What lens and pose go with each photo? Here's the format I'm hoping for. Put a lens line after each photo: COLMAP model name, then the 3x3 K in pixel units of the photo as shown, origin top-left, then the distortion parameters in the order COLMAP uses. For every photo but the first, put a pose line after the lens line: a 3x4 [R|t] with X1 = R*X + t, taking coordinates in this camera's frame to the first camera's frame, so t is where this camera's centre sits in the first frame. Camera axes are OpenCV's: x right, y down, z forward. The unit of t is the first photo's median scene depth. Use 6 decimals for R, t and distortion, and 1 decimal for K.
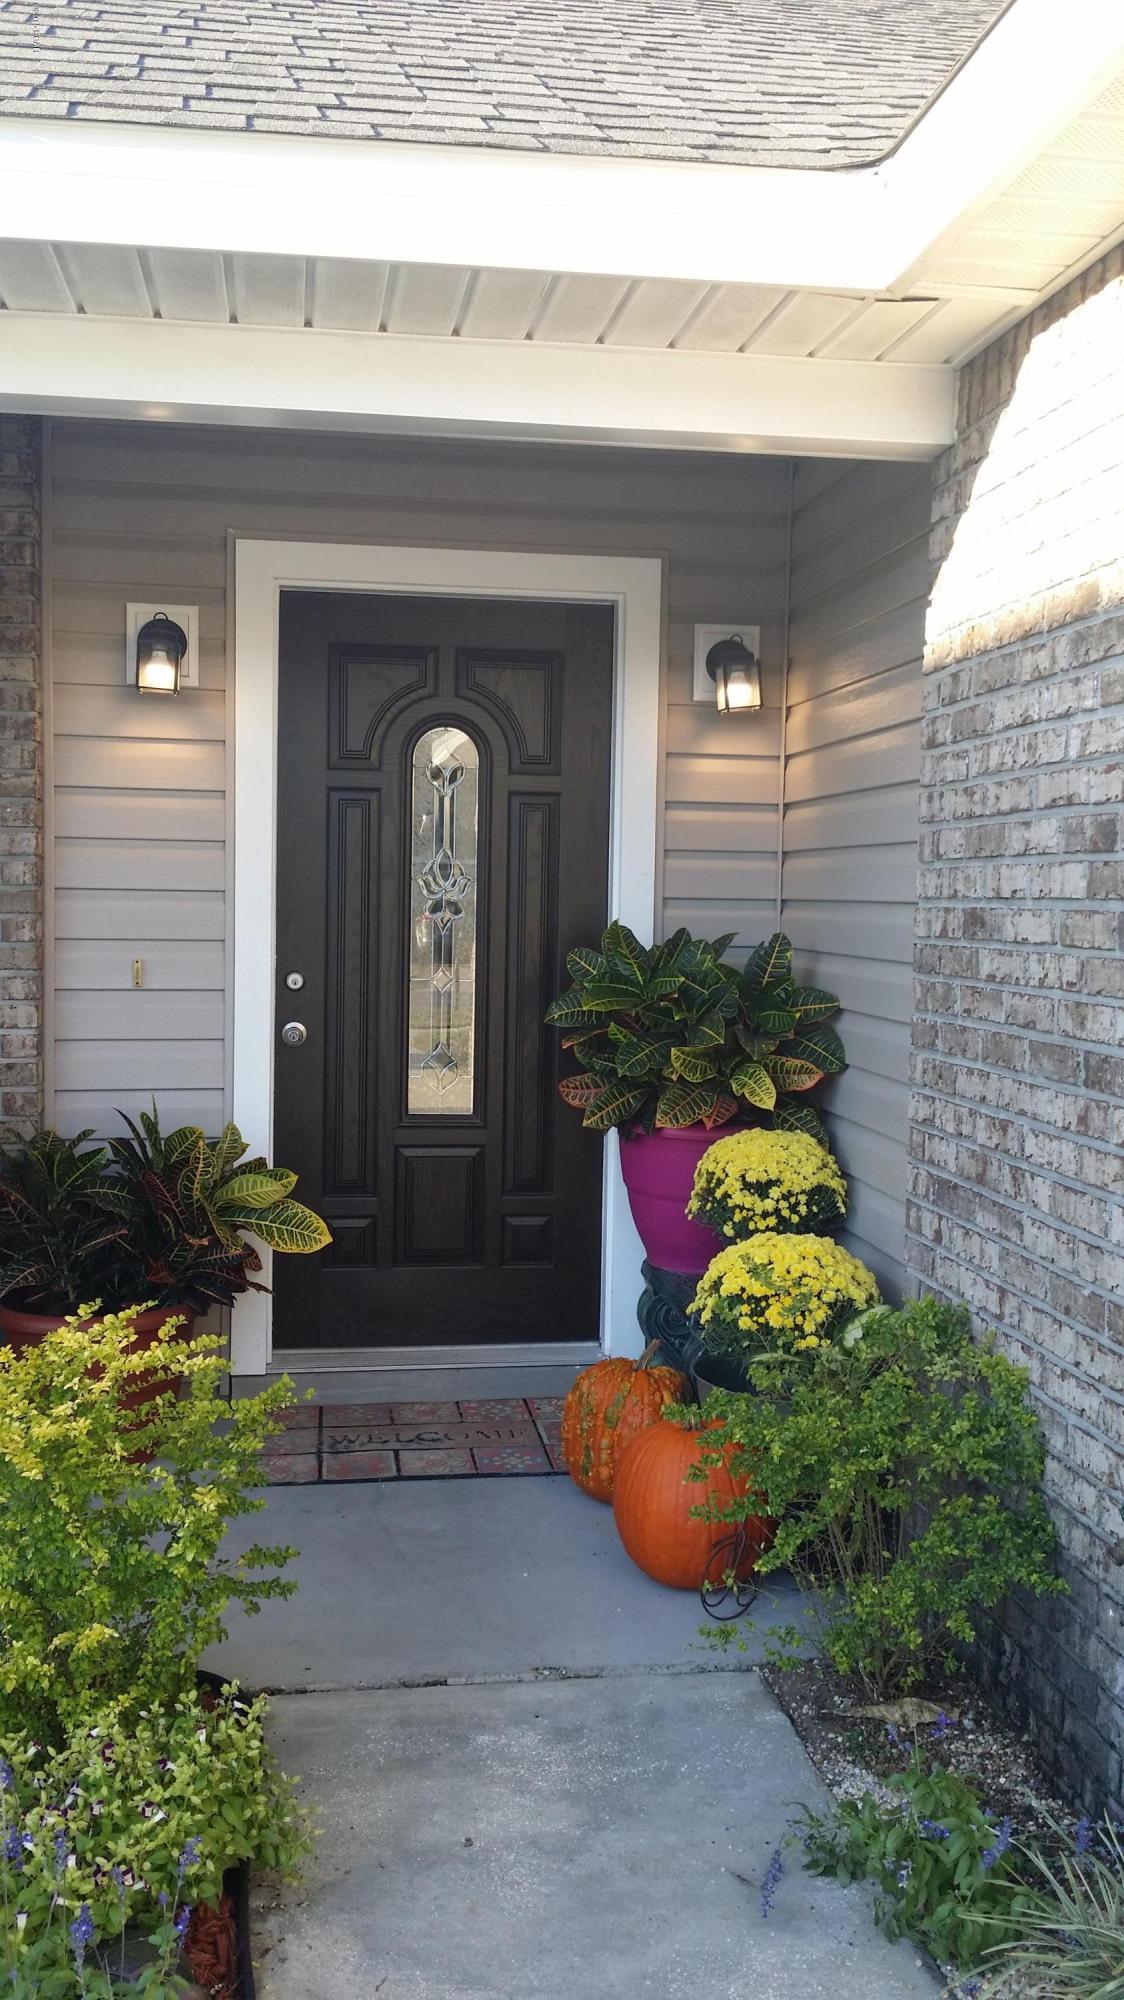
lens RADIAL K [[1780.2, 0, 562.0], [0, 1780.2, 1000.0], [0, 0, 1]] dist [0.101122, -0.234763]
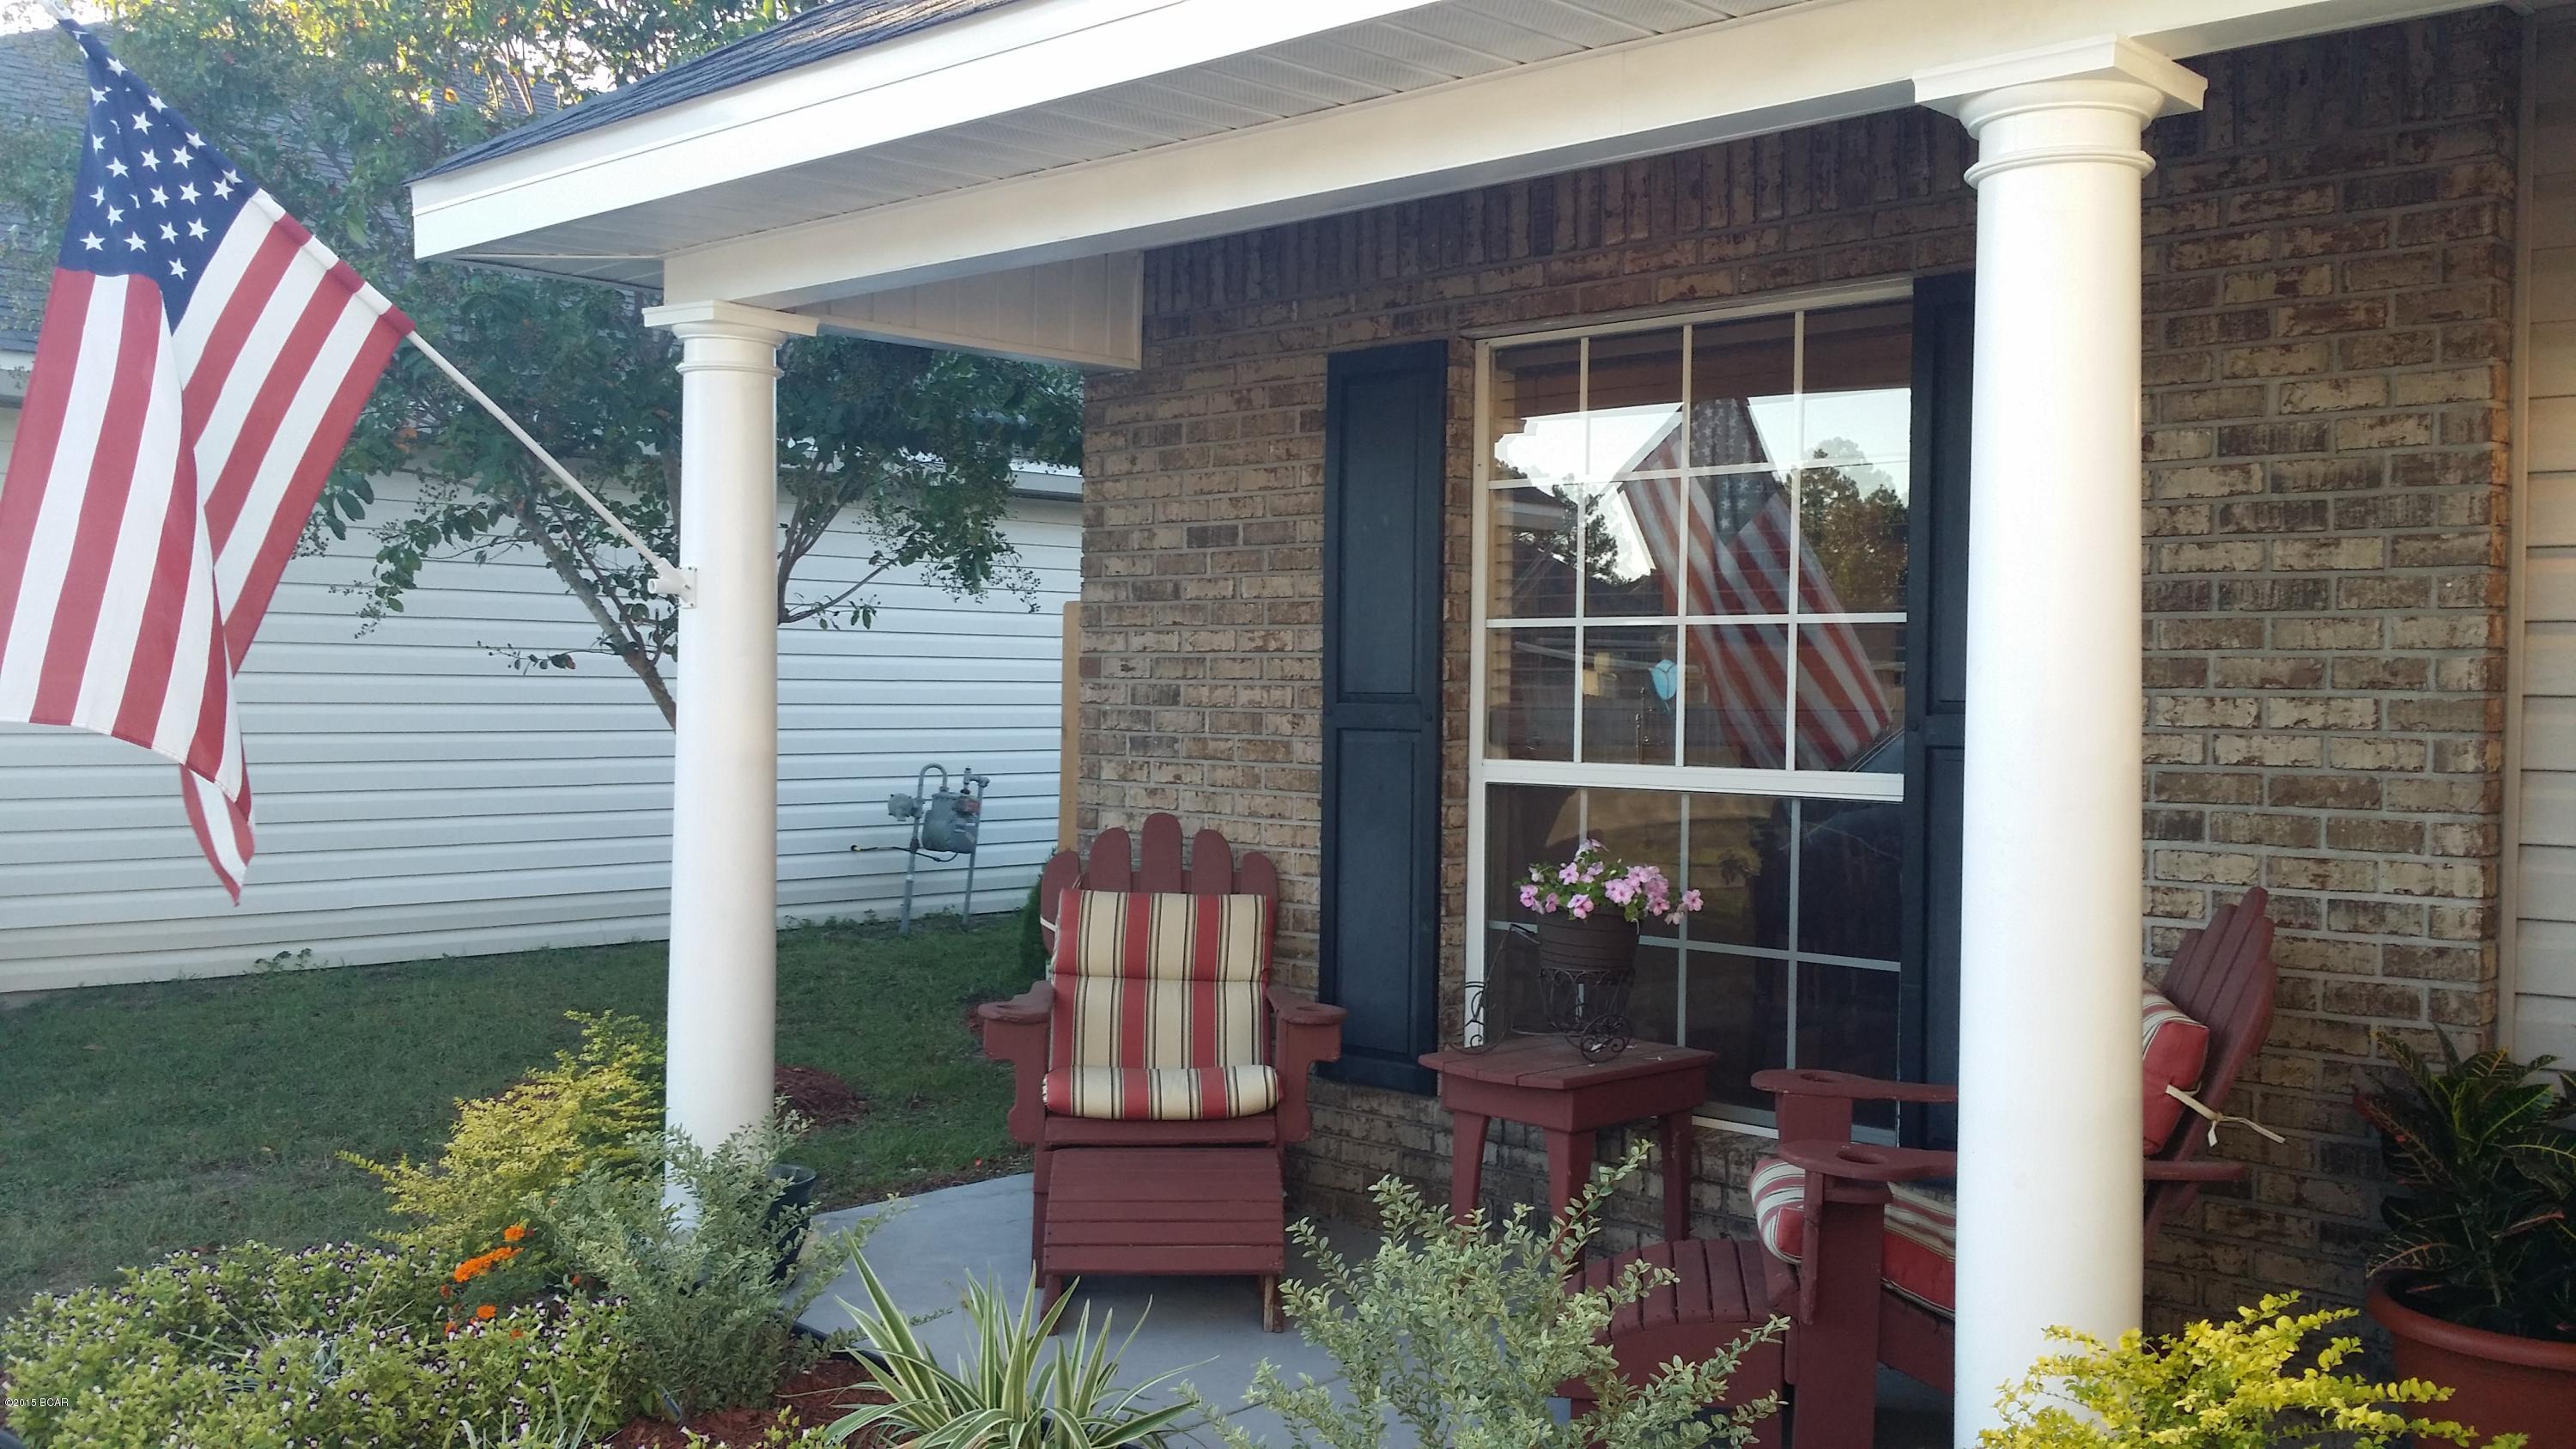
lens RADIAL K [[2293.2, 0, 1288.0], [0, 2293.2, 724.5], [0, 0, 1]] dist [0.101122, -0.234763]
pose [[0.617923, 0.007505, -0.786203, 0.130583], [-0.048803, 0.998392, -0.028826, -0.003417], [0.784723, 0.056181, 0.617296, 0.094776]]
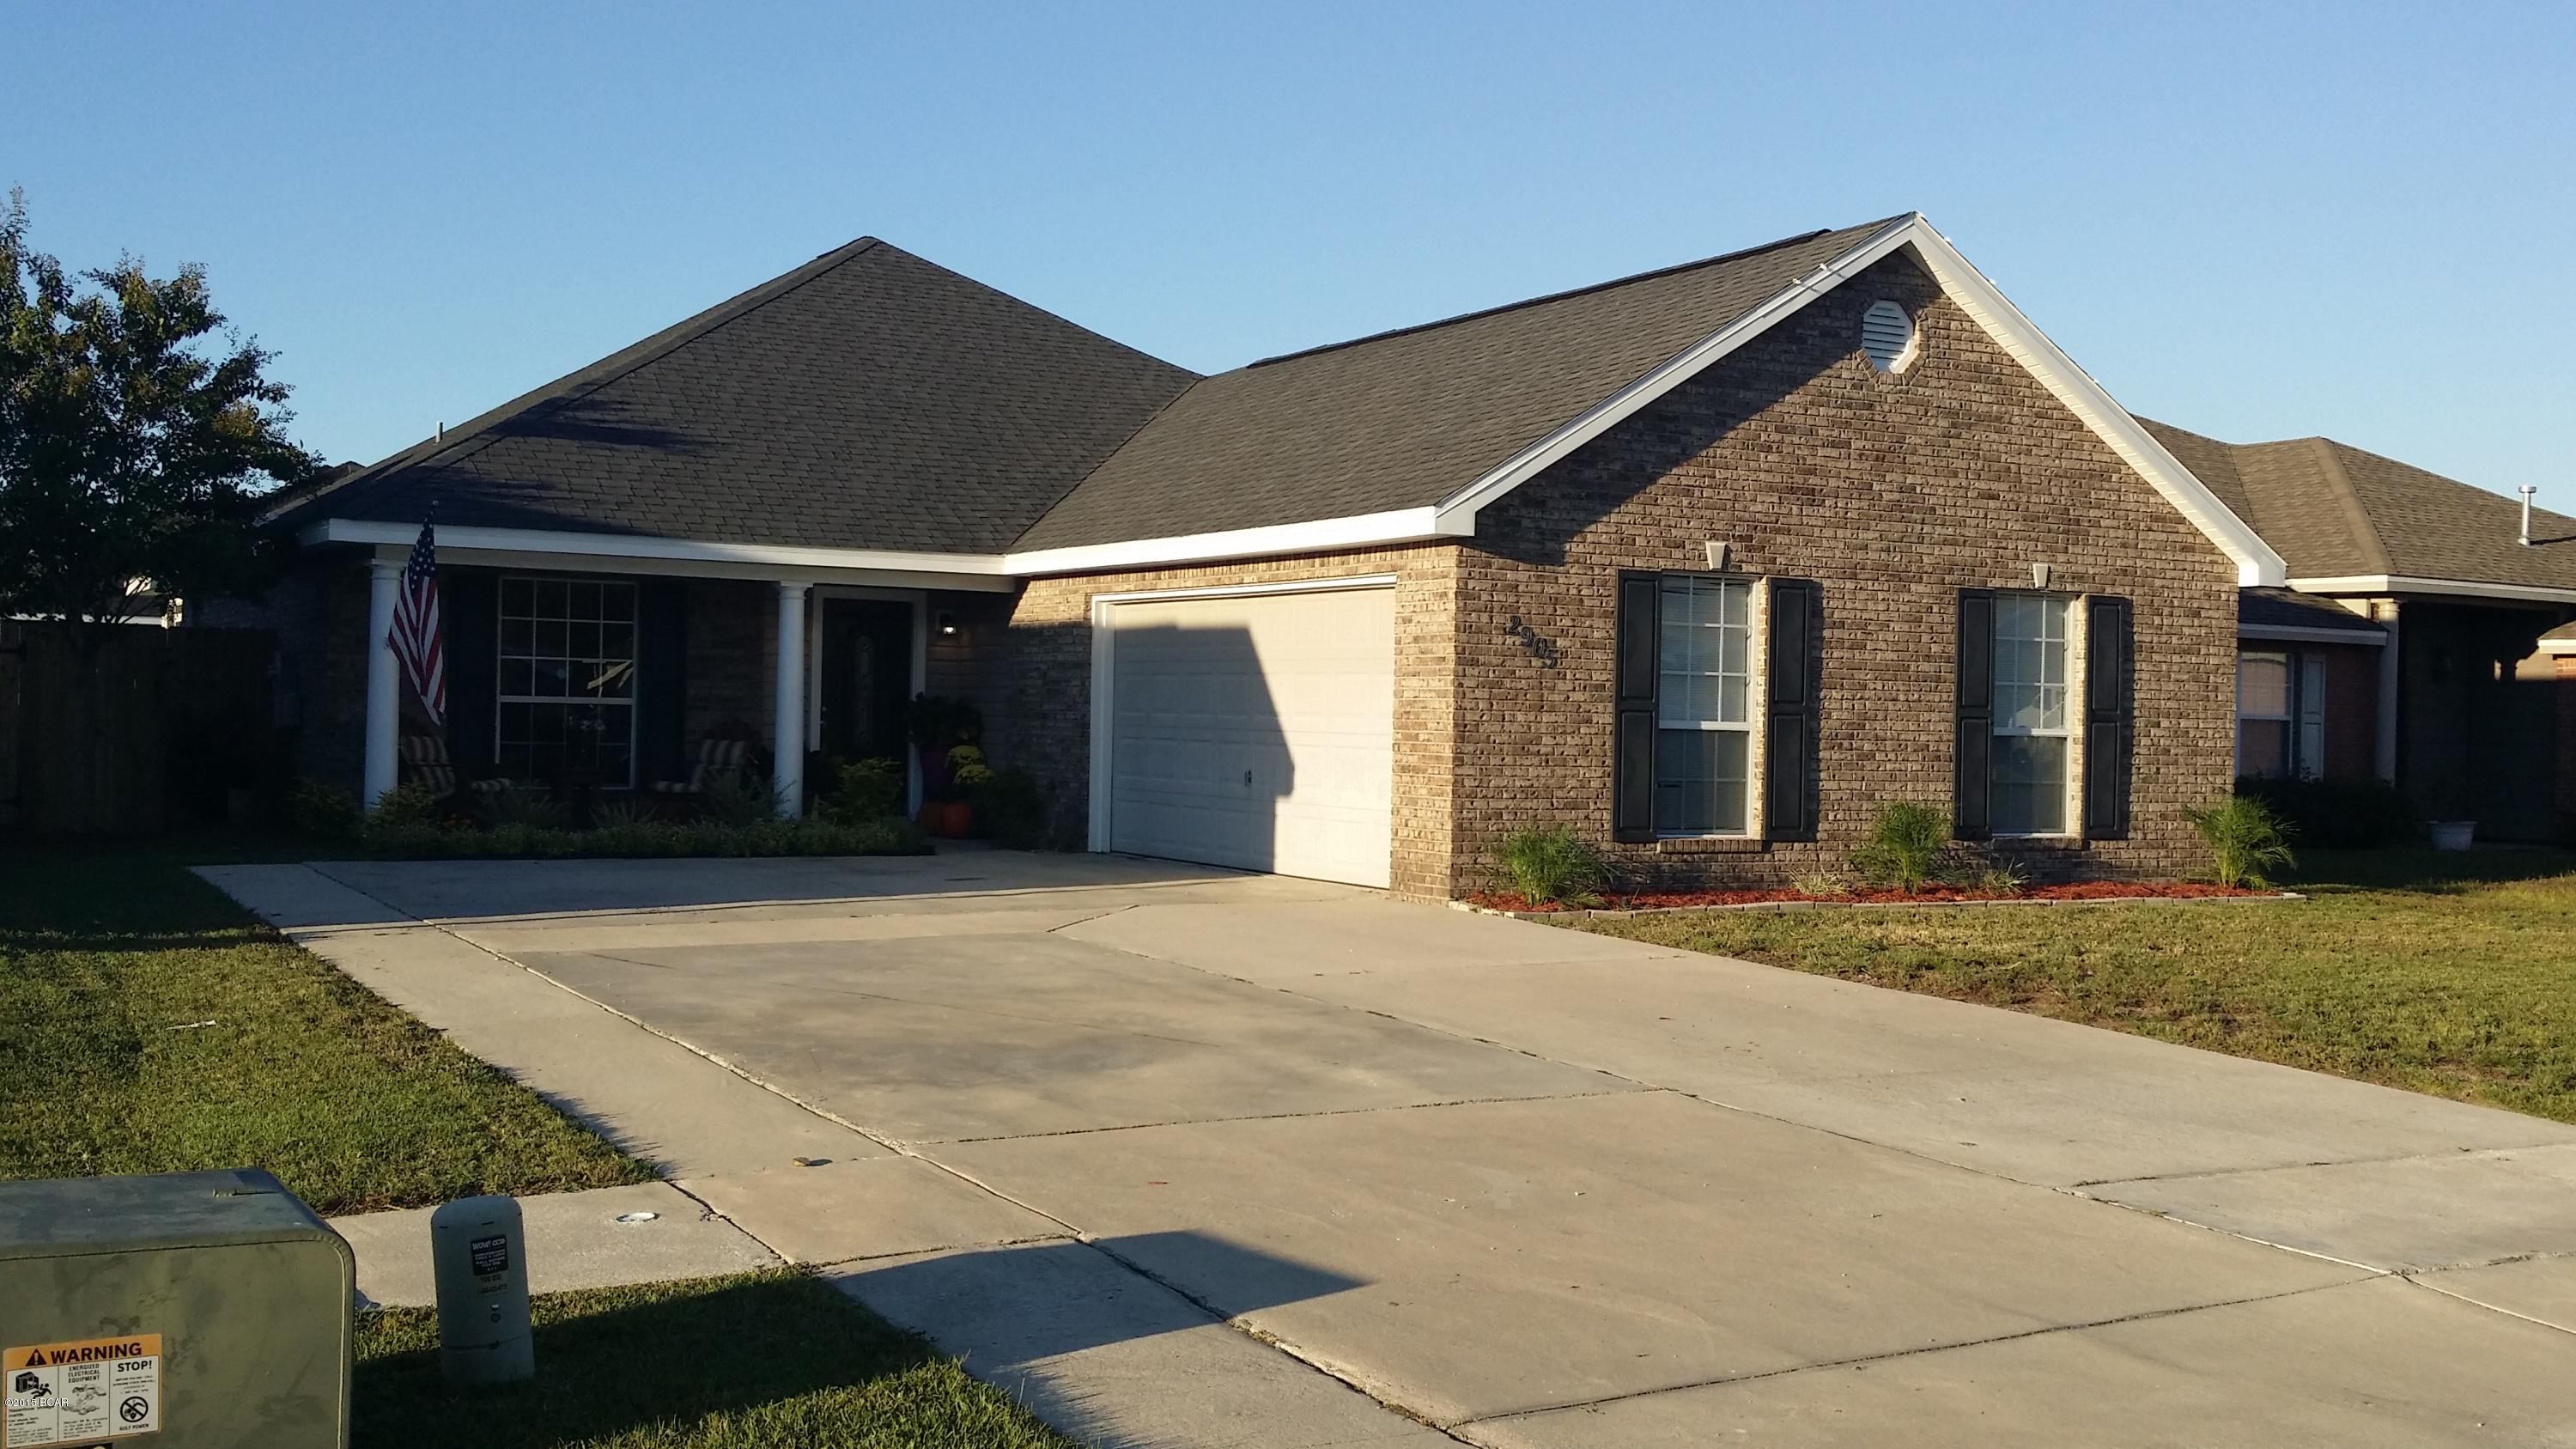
lens RADIAL K [[2487.2, 0, 1288.0], [0, 2487.2, 724.5], [0, 0, 1]] dist [0.116029, -0.230979]
pose [[0.930528, 0.006099, 0.366169, -1.232762], [0.012314, 0.998775, -0.047927, 0.298824], [-0.366013, 0.049107, 0.929313, -4.359716]]
